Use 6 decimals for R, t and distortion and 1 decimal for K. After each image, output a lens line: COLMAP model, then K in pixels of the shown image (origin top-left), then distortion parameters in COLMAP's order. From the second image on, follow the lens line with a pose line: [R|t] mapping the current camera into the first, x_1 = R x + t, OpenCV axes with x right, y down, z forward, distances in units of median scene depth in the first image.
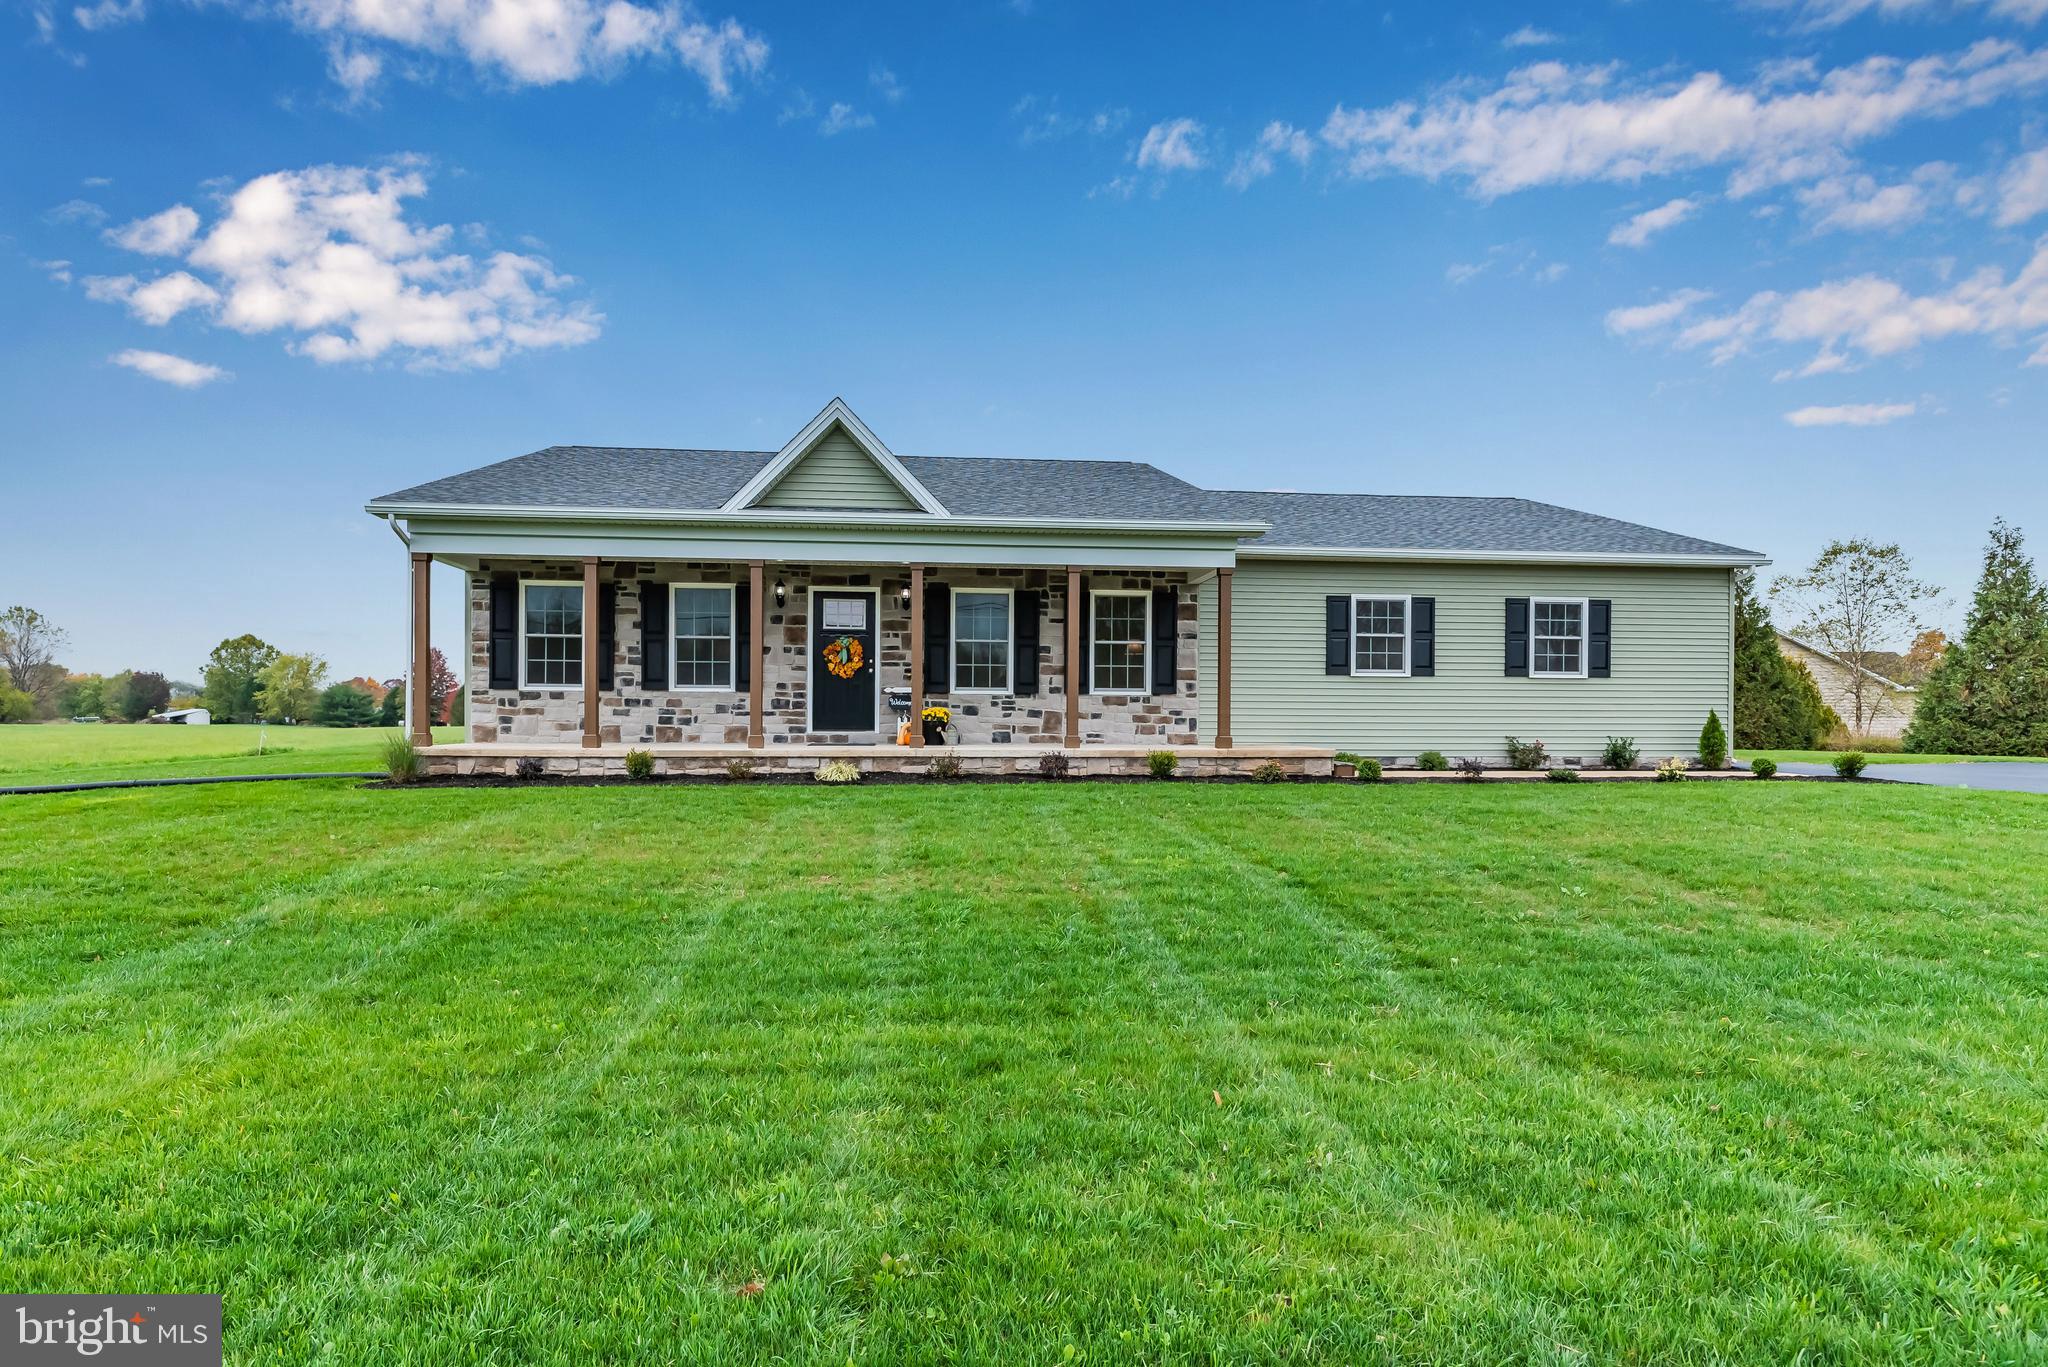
lens RADIAL K [[990.2, 0, 972.7], [0, 990.2, 719.9], [0, 0, 1]] dist [0.001798, 0.000177]
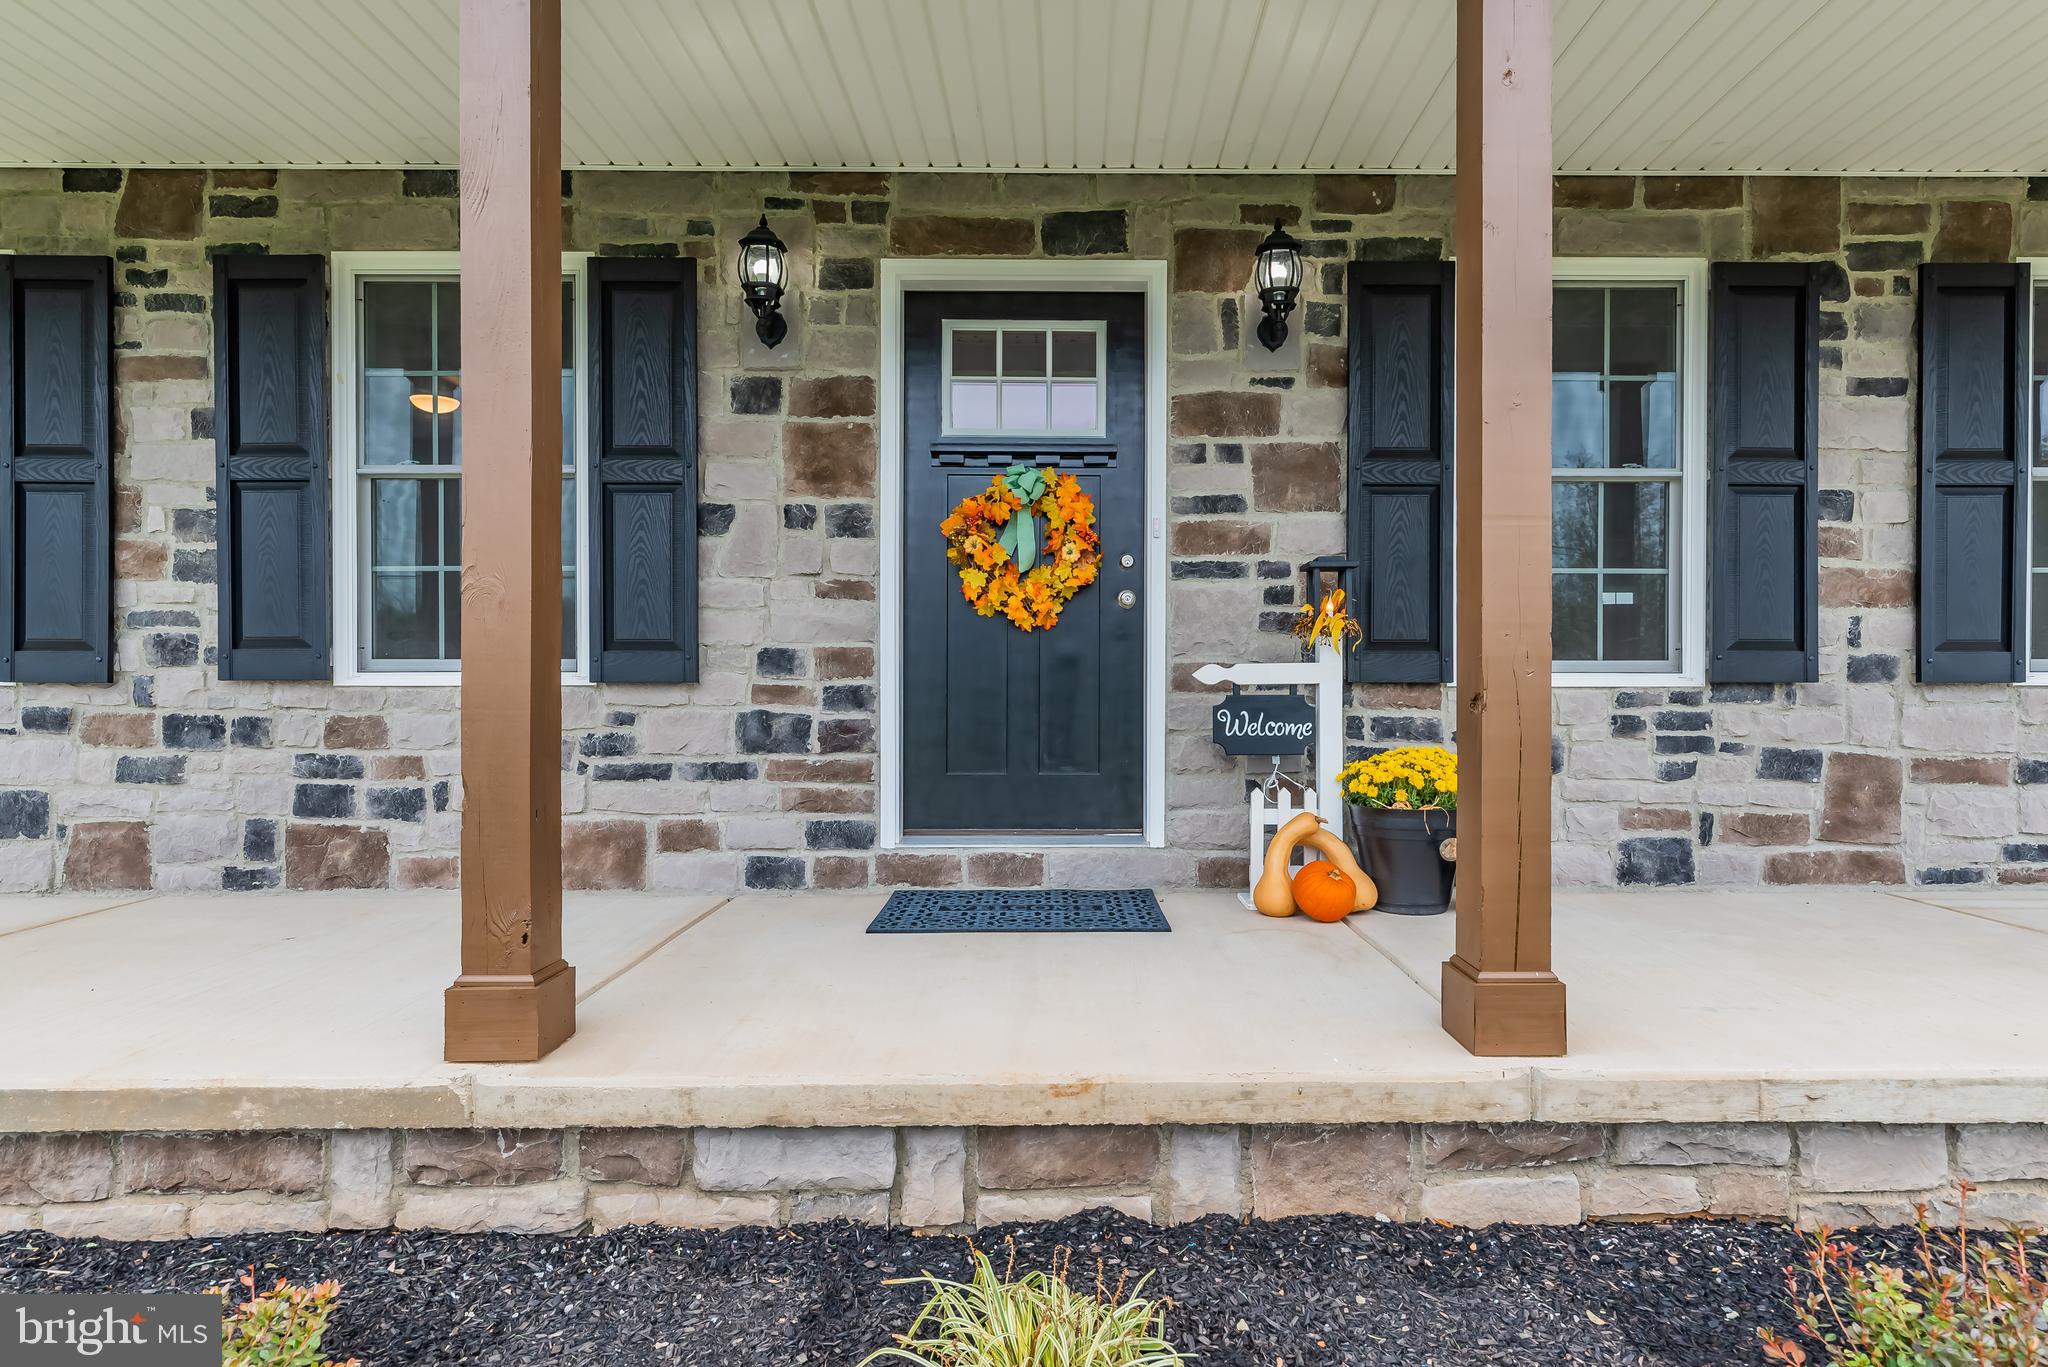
lens RADIAL K [[1045.6, 0, 1024.0], [0, 1045.6, 683.5], [0, 0, 1]] dist [-0.000363, -0.000029]
pose [[0.995423, -0.005511, -0.095405, -0.105434], [0.004697, 0.999951, -0.008758, -0.025919], [0.095449, 0.008270, 0.995400, 0.741364]]
